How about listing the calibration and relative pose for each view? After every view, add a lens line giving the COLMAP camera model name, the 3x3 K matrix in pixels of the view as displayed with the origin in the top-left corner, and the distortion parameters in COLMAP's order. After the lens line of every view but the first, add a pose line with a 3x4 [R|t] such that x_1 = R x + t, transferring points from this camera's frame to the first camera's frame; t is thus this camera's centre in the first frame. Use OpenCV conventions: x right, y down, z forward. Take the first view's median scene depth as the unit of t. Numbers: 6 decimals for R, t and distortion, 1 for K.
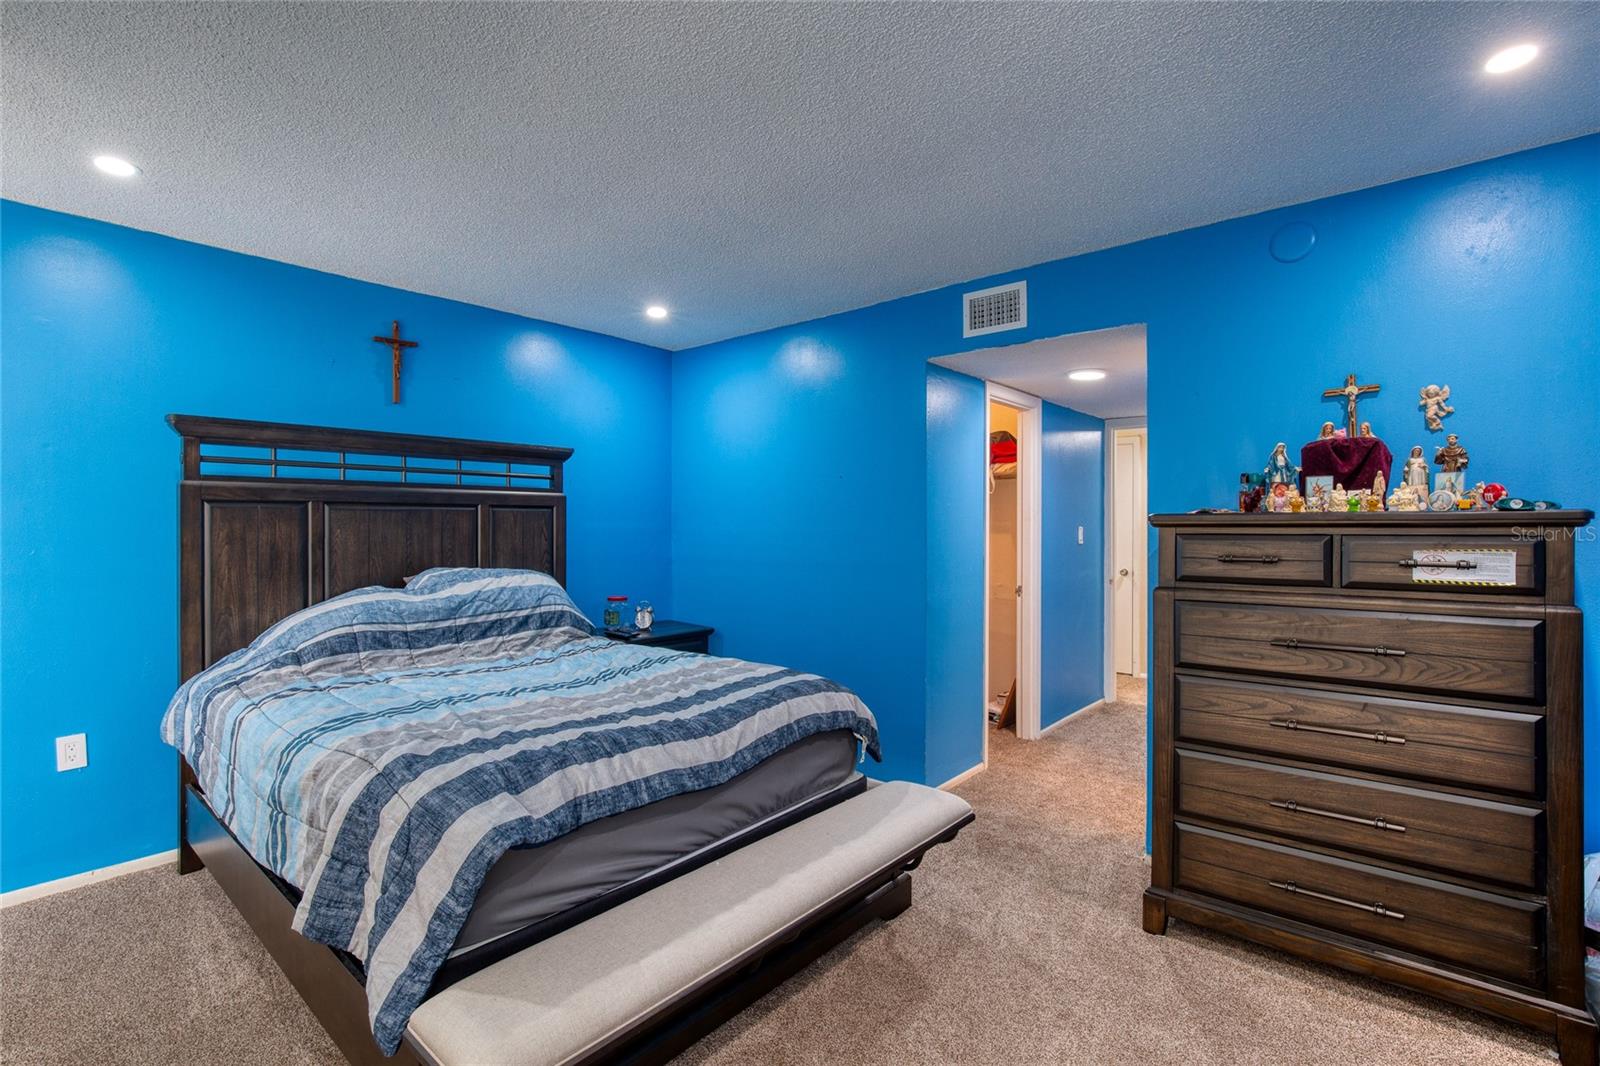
lens RADIAL K [[739.1, 0, 803.2], [0, 739.1, 529.6], [0, 0, 1]] dist [-0.016163, 0.005809]
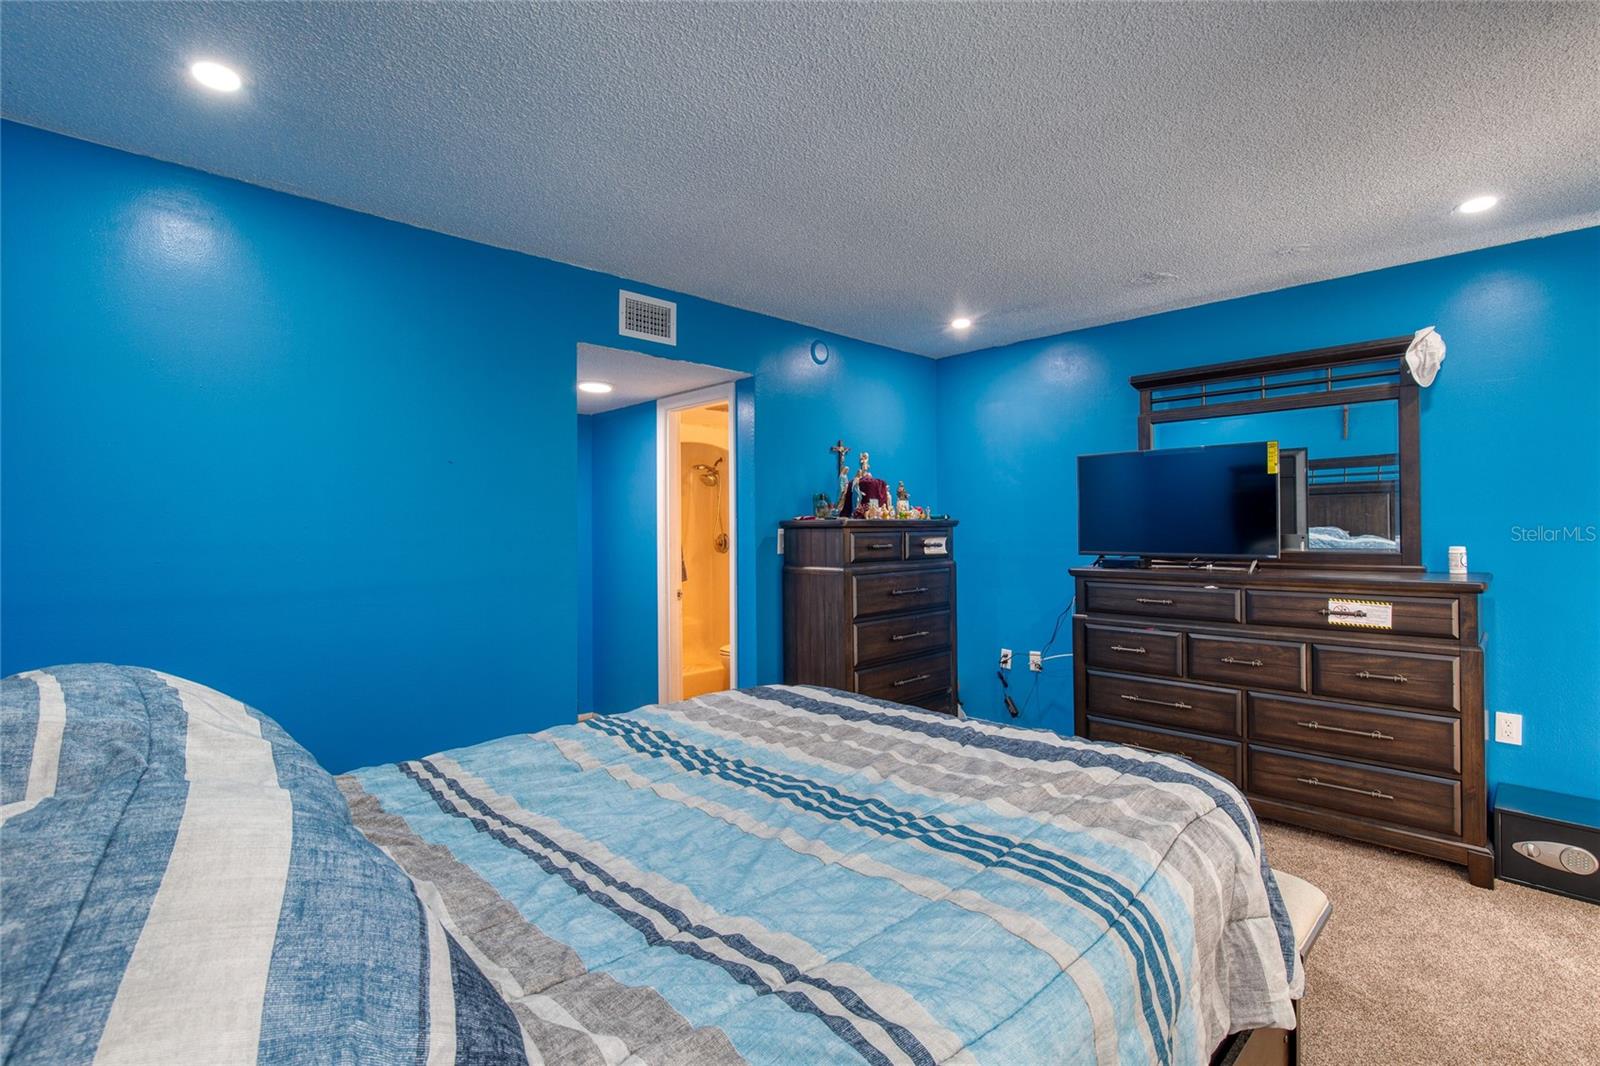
lens RADIAL K [[739.1, 0, 803.2], [0, 739.1, 529.6], [0, 0, 1]] dist [-0.016163, 0.005809]
pose [[0.079611, -0.006355, 0.996806, -0.797742], [0.003346, 0.999976, 0.006108, -0.006631], [-0.996820, 0.002849, 0.079630, 0.736201]]
